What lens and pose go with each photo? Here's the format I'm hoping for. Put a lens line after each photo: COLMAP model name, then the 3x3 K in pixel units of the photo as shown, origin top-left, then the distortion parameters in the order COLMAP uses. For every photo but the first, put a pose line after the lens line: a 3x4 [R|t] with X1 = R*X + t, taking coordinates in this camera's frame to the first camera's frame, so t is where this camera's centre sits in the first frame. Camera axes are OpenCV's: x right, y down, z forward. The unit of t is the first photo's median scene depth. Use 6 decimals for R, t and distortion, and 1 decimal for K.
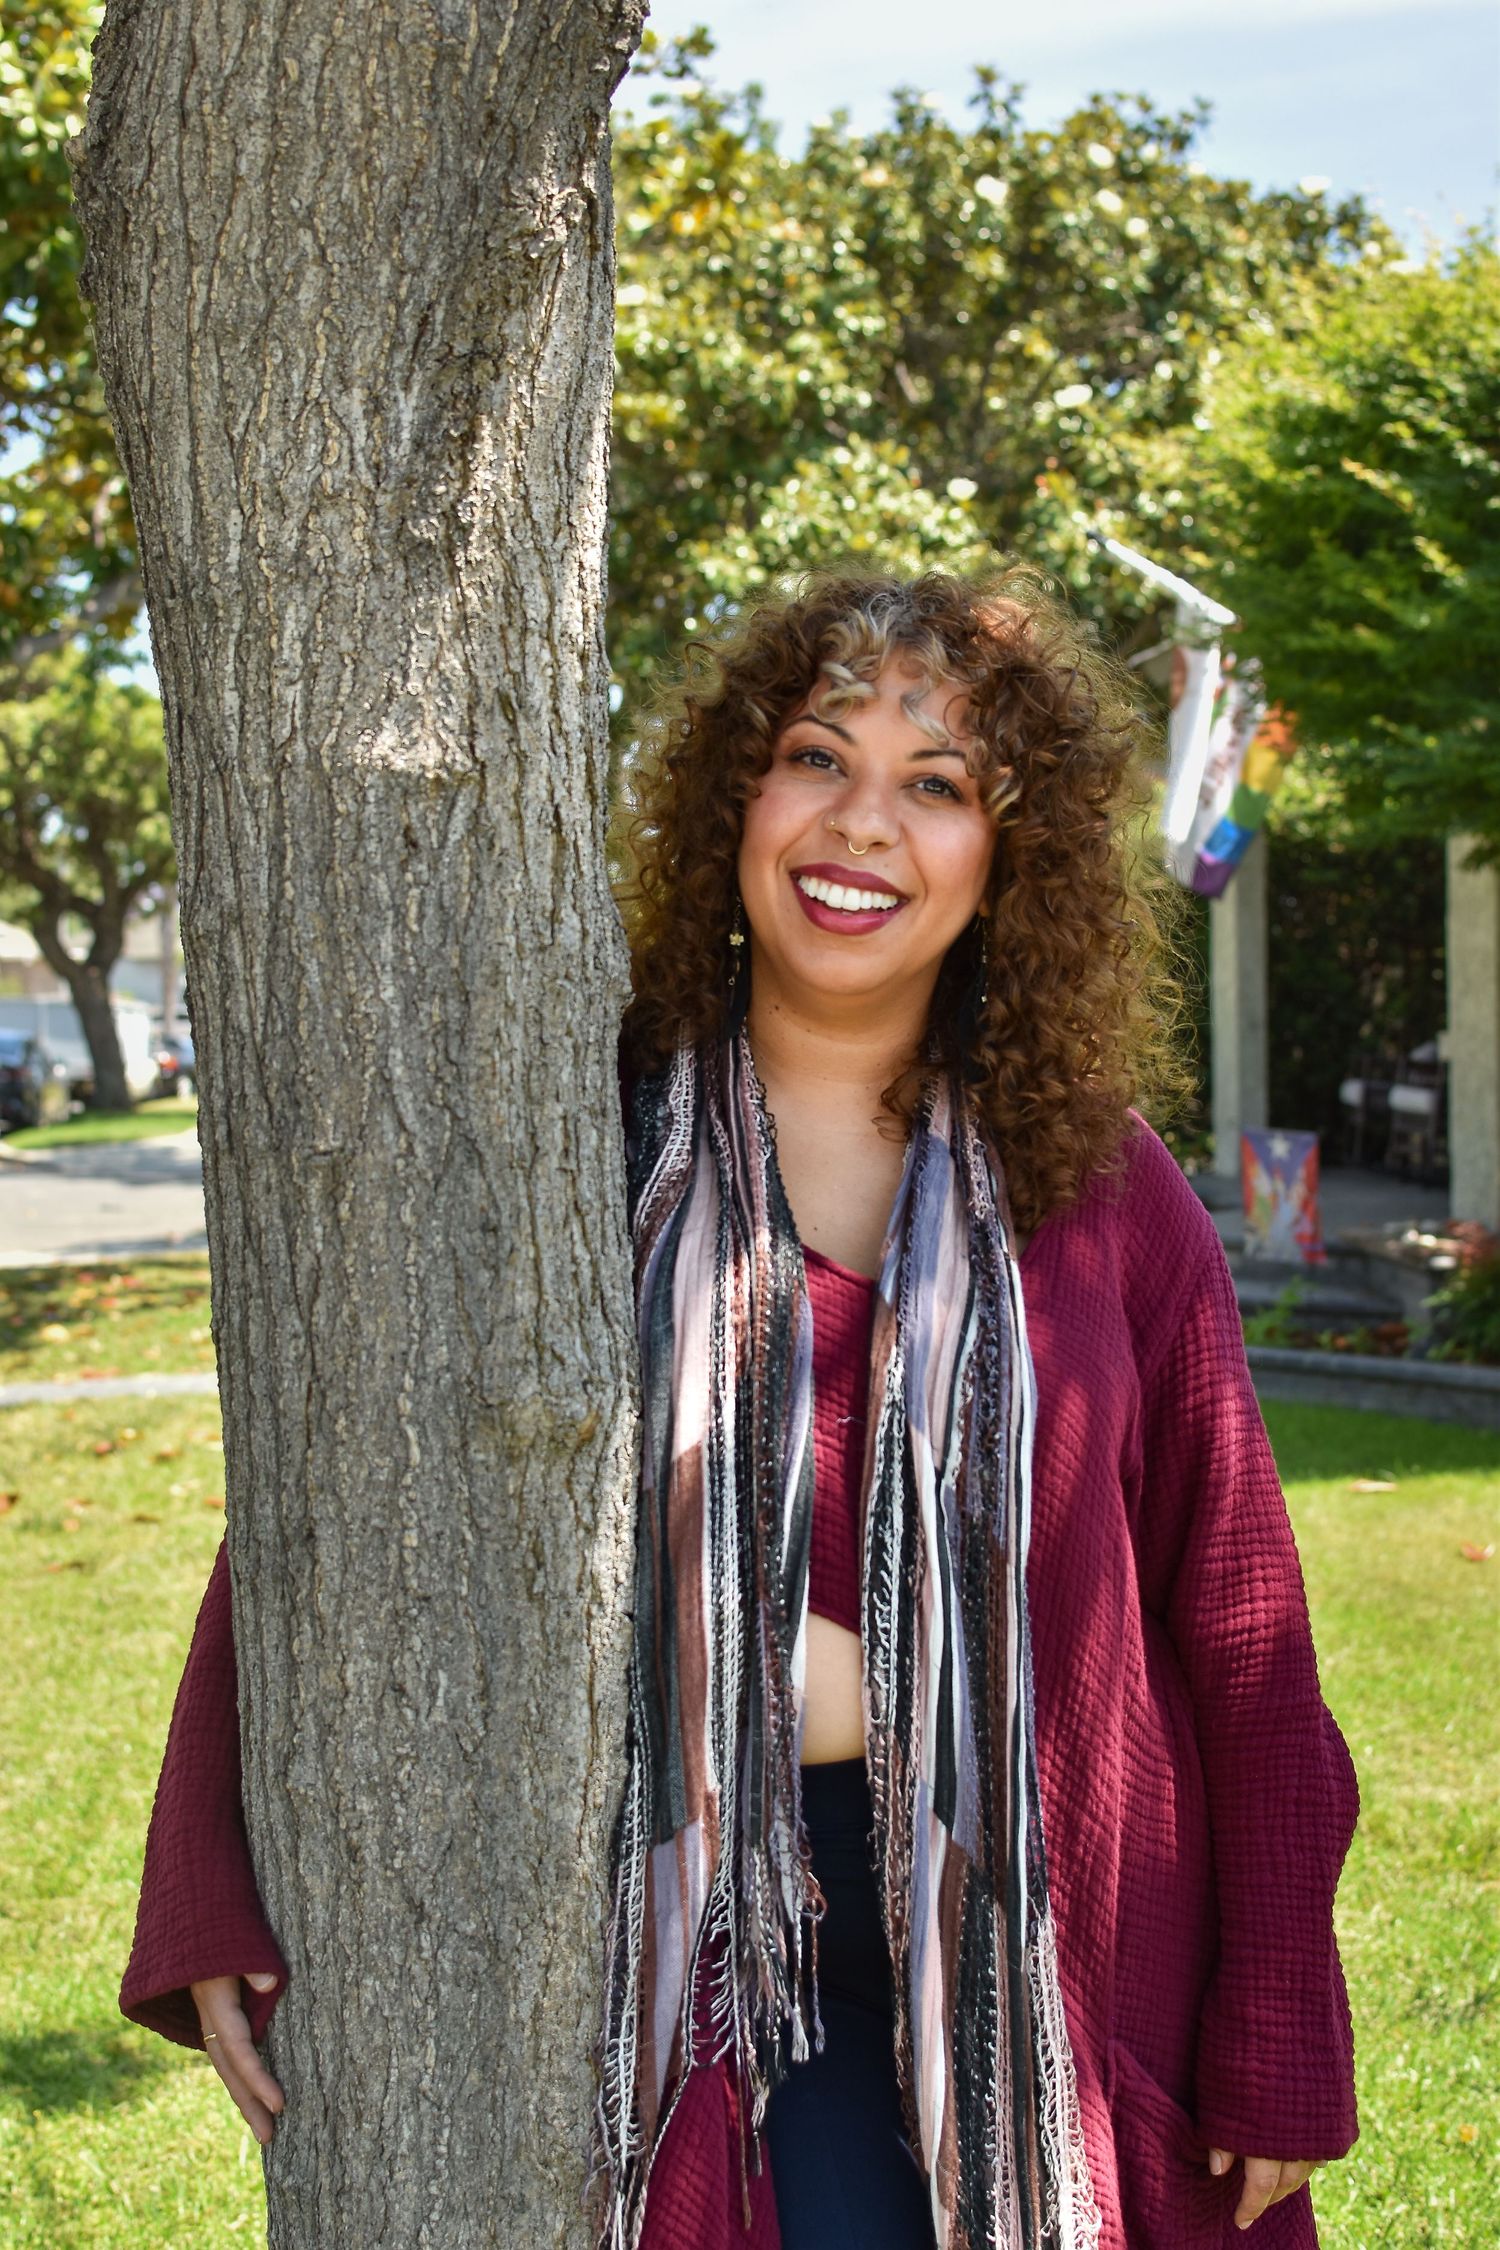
lens RADIAL K [[3485.3, 0, 782.0], [0, 3485.3, 1084.3], [0, 0, 1]] dist [-0.182222, -0.074440]
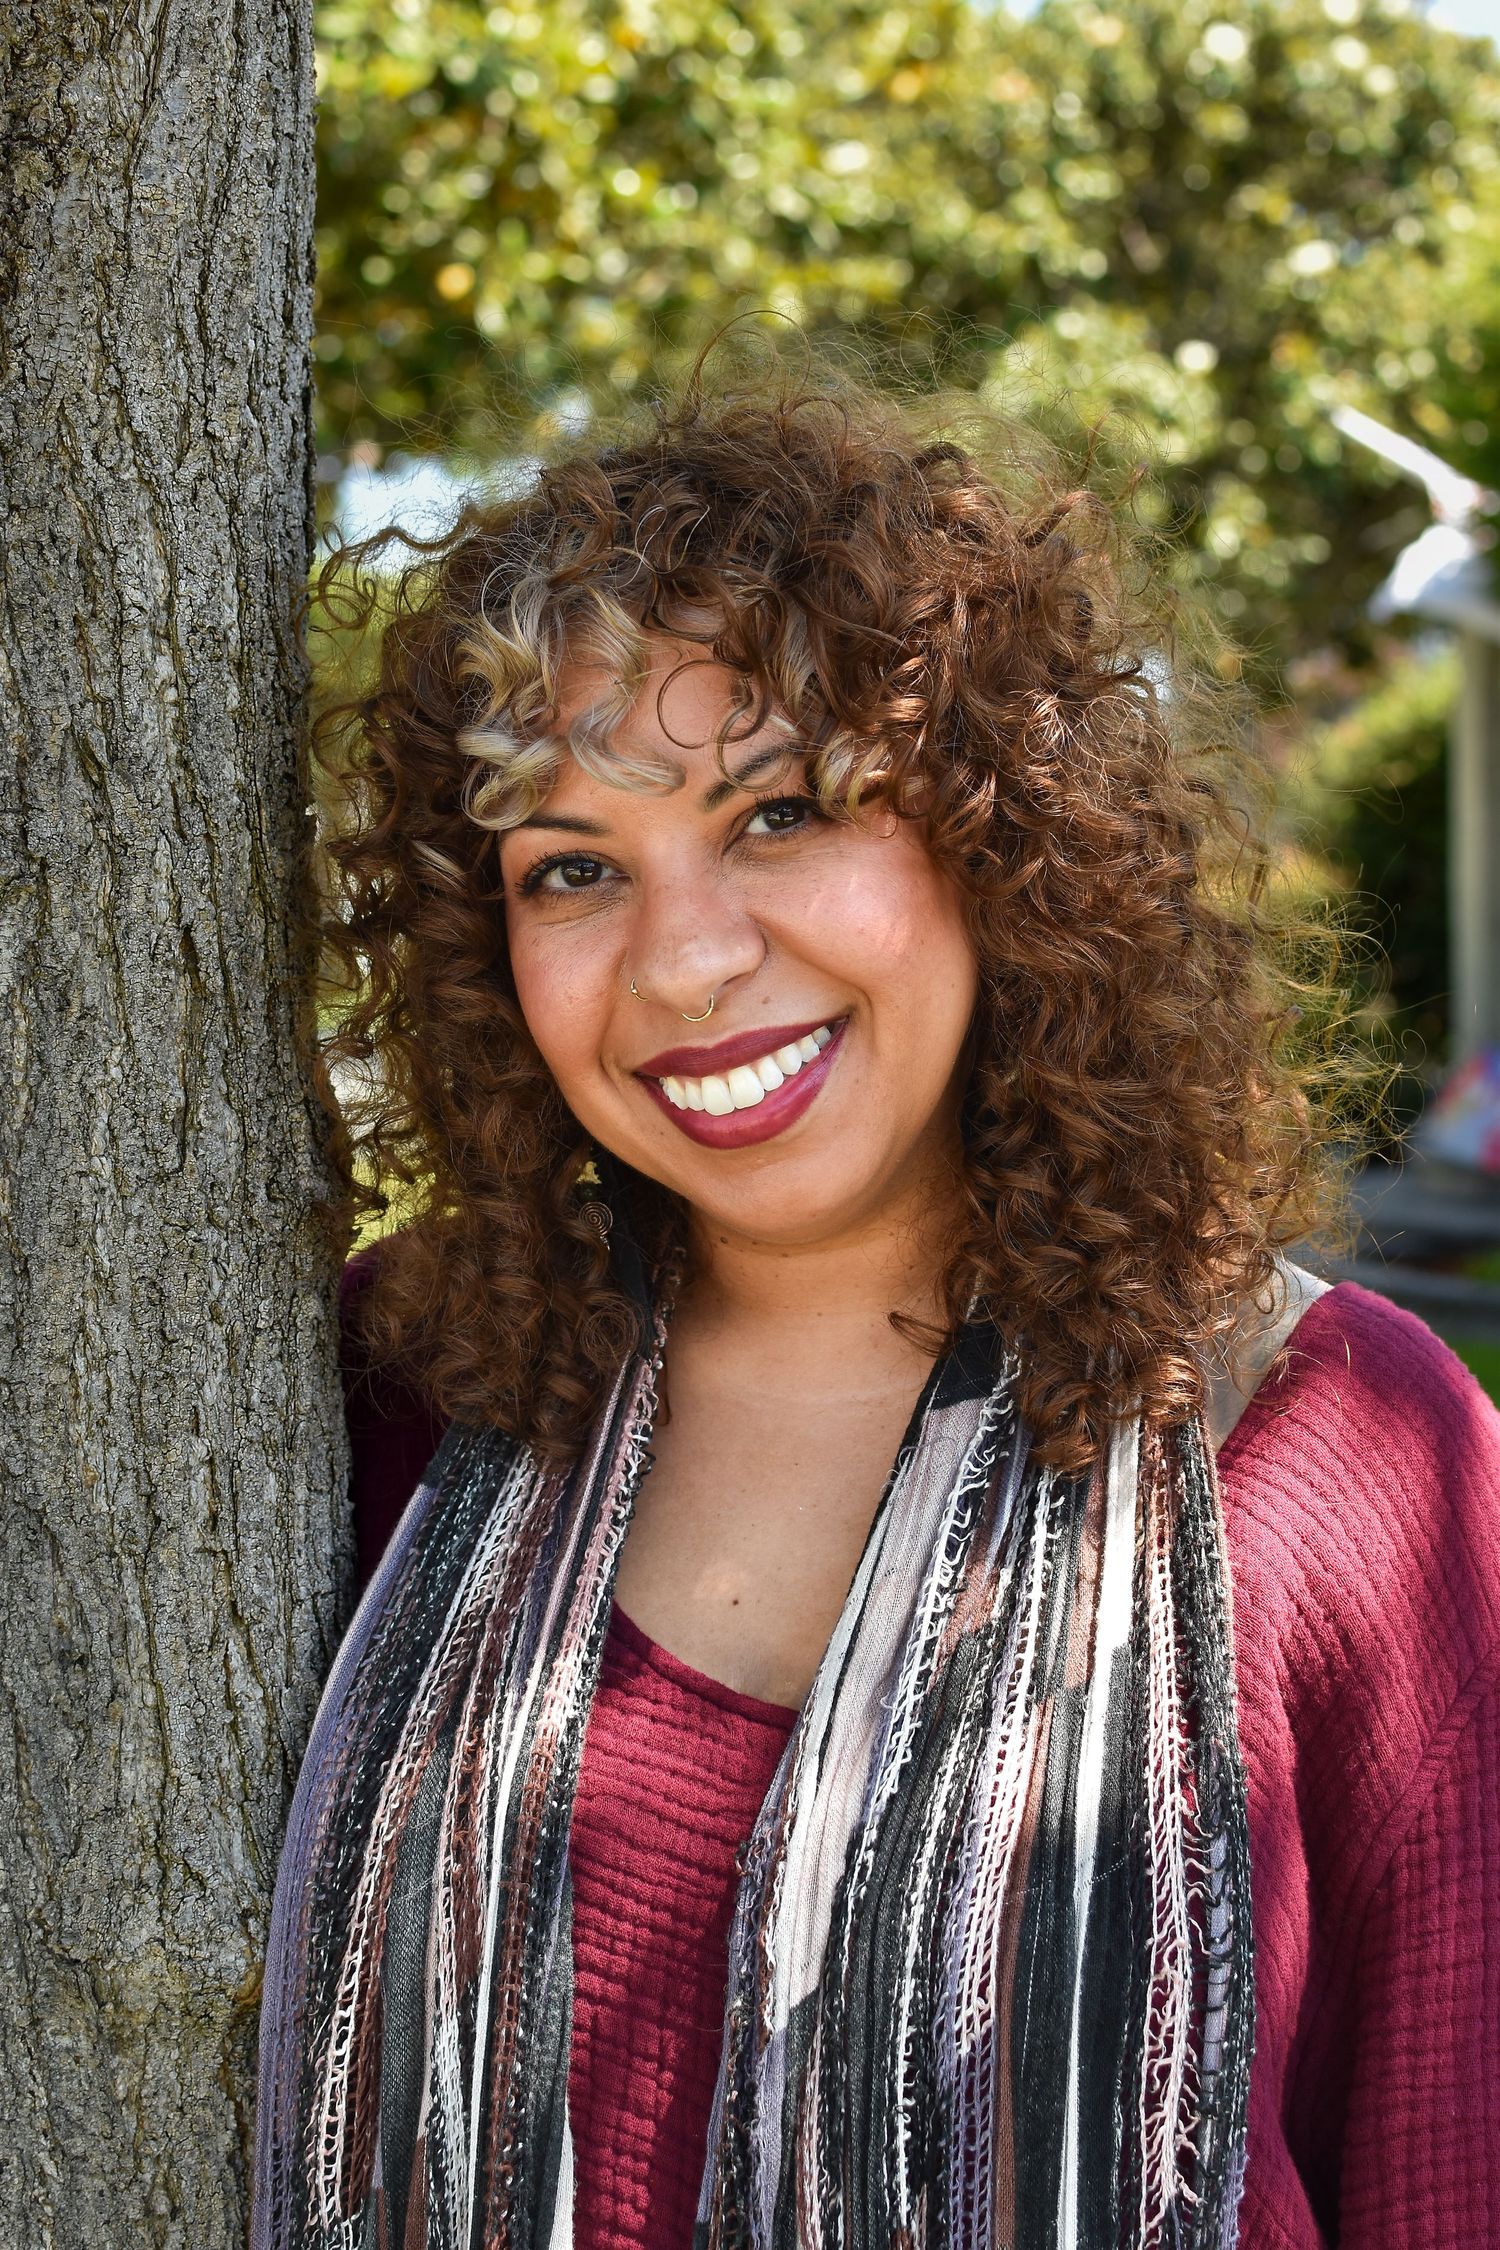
lens RADIAL K [[3477.6, 0, 745.9], [0, 3477.6, 1083.8], [0, 0, 1]] dist [-0.196802, 0.164867]
pose [[0.996644, 0.002056, -0.081837, 0.074708], [0.000953, 0.999326, 0.036701, -0.075520], [0.081857, -0.036656, 0.995970, 0.437861]]
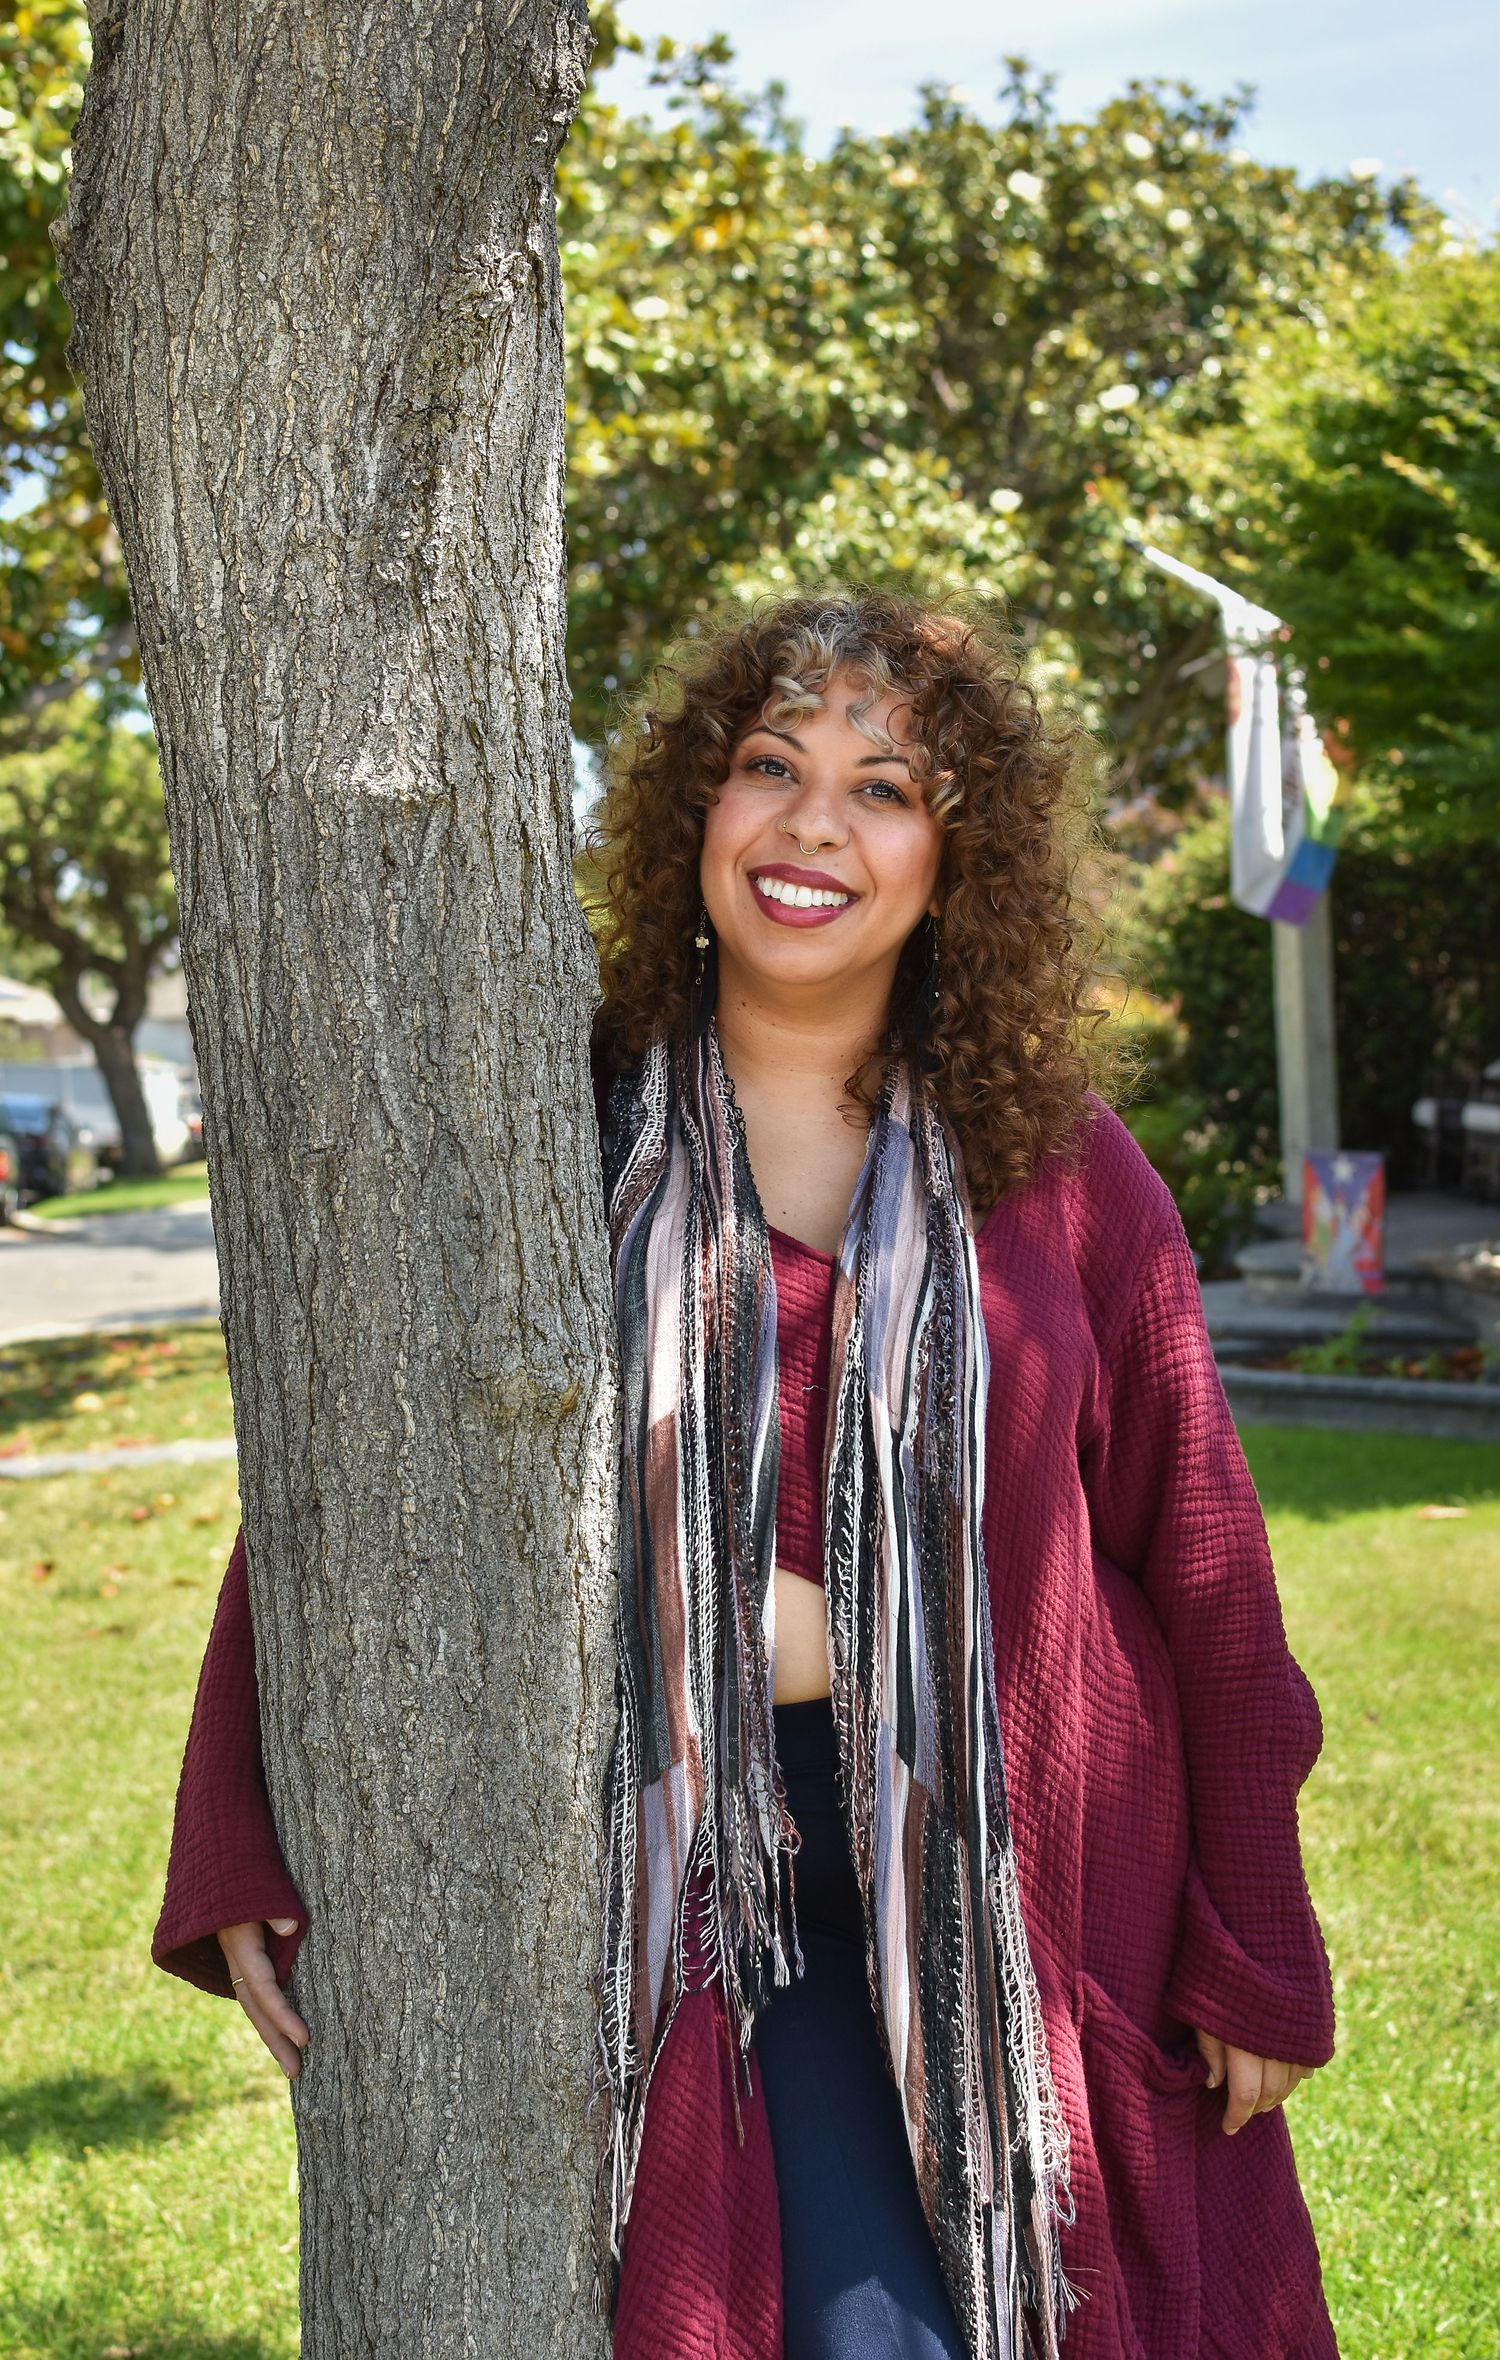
lens RADIAL K [[3675.6, 0, 751.9], [0, 3675.6, 1144.3], [0, 0, 1]] dist [-0.182831, -0.156071]
pose [[0.999173, -0.031299, -0.025941, 0.032638], [0.031383, 0.999503, 0.002847, 0.018565], [0.025839, -0.003659, 0.999659, -0.137291]]
